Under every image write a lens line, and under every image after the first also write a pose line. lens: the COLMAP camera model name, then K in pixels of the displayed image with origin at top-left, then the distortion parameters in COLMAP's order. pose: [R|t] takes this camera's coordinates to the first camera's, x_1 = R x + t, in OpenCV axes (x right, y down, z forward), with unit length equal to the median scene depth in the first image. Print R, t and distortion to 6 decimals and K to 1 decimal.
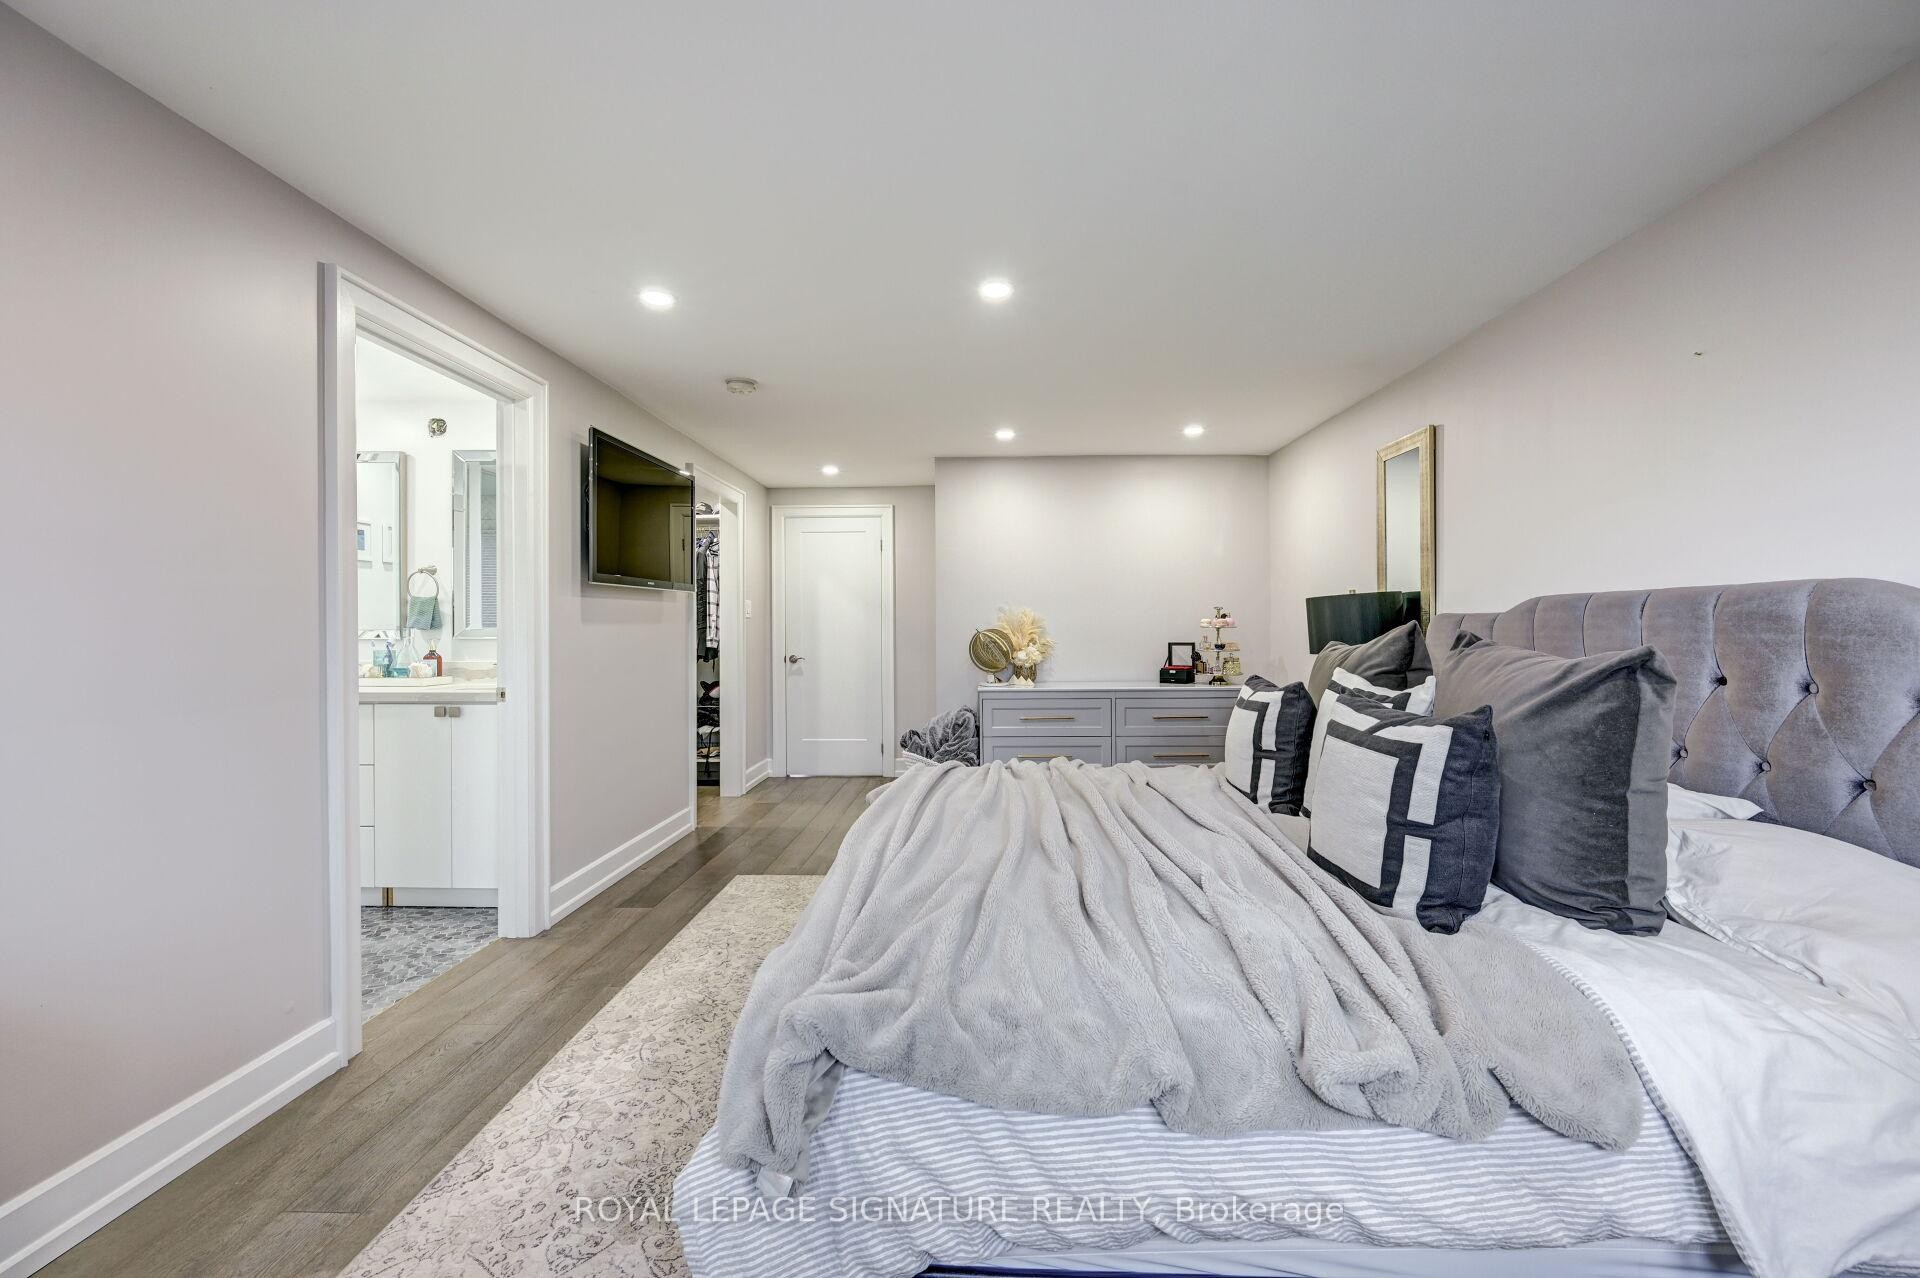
lens RADIAL K [[751.8, 0, 964.1], [0, 751.8, 630.7], [0, 0, 1]] dist [-0.002053, -0.000151]
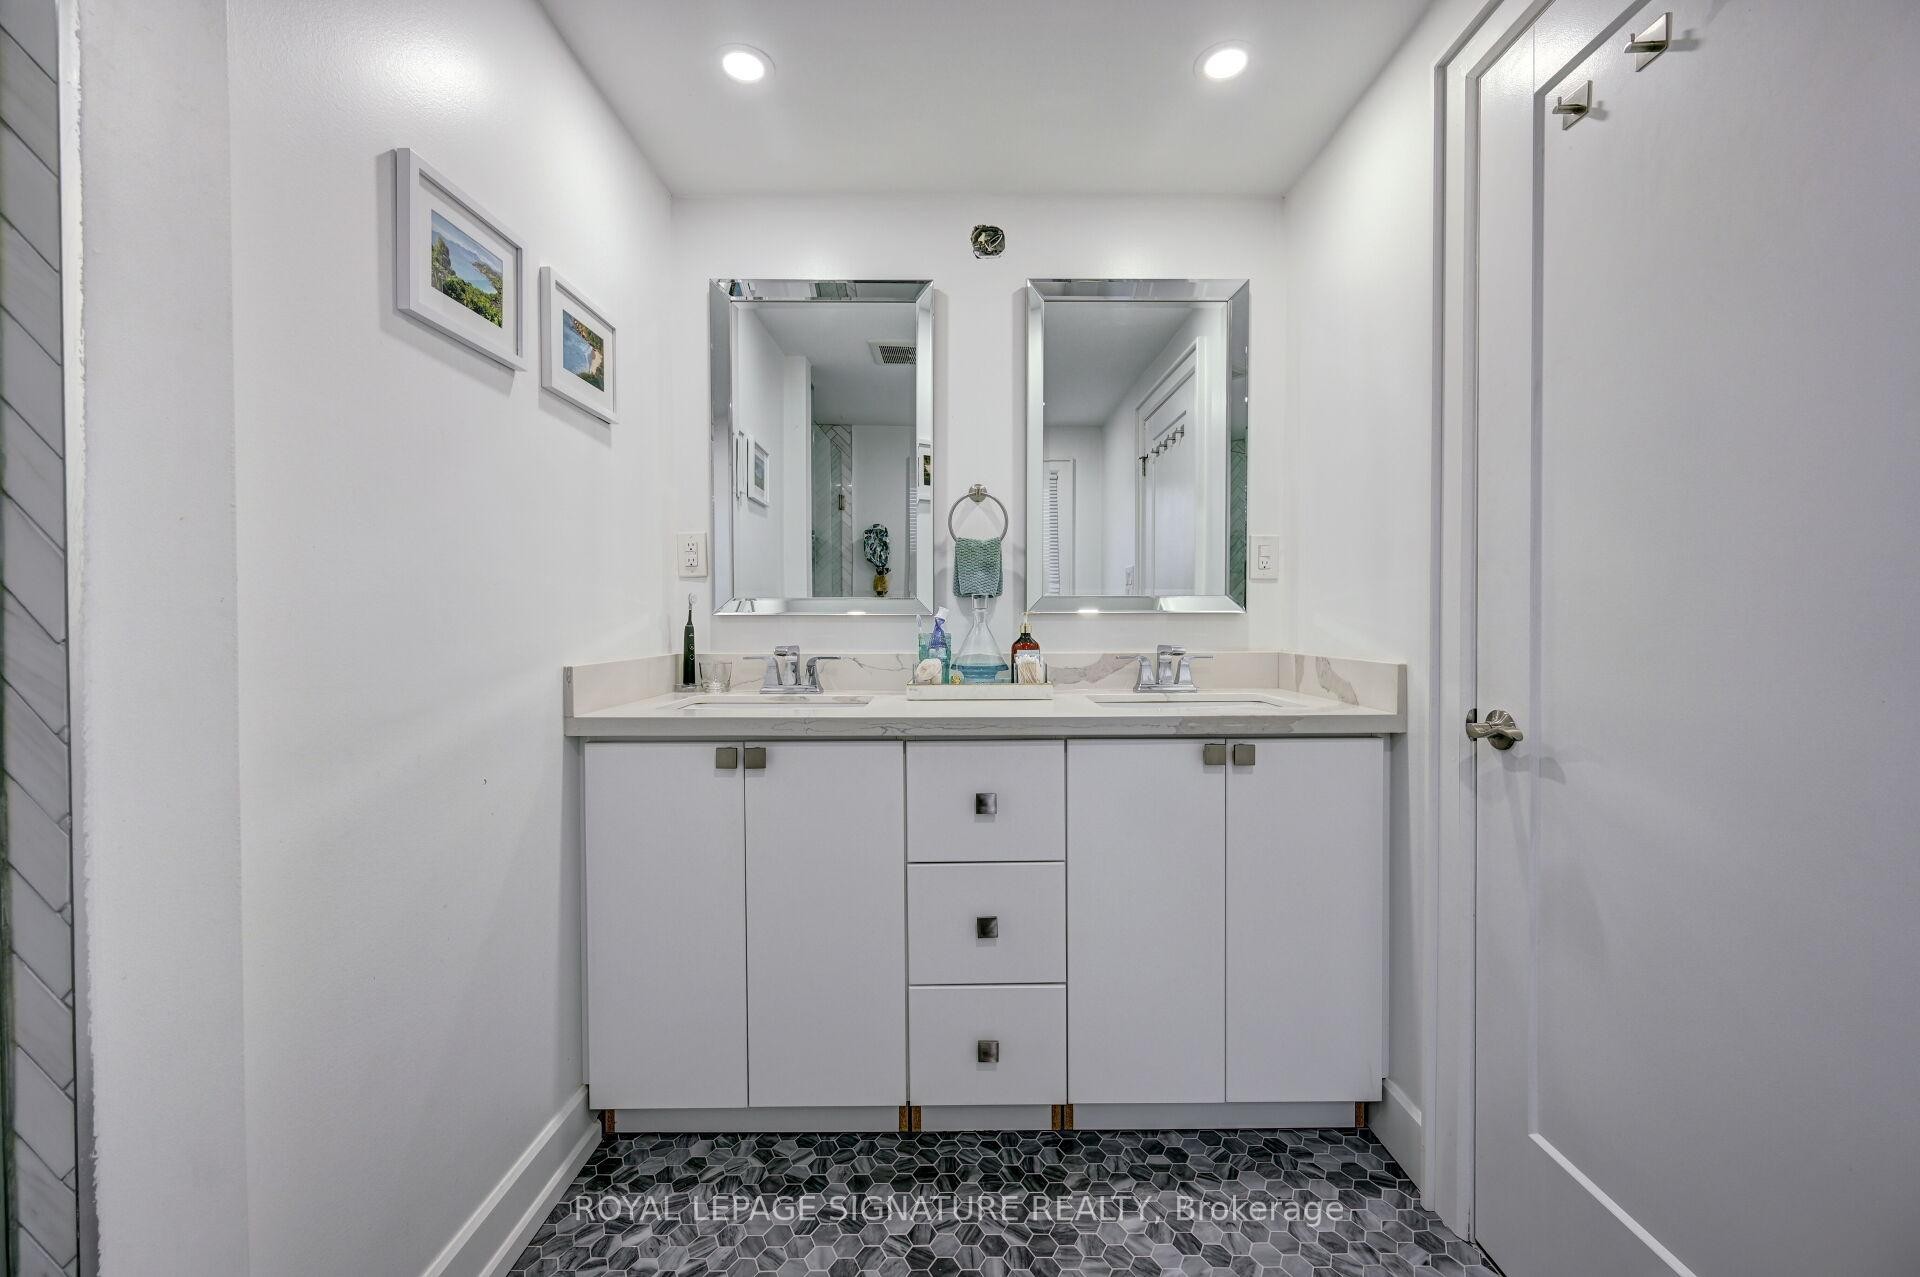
lens RADIAL K [[751.8, 0, 964.1], [0, 751.8, 630.2], [0, 0, 1]] dist [-0.002053, -0.000151]
pose [[0.998871, -0.001398, 0.047487, -0.747415], [0.000919, 0.999948, 0.010107, 0.017137], [-0.047499, -0.010052, 0.998821, 0.431528]]
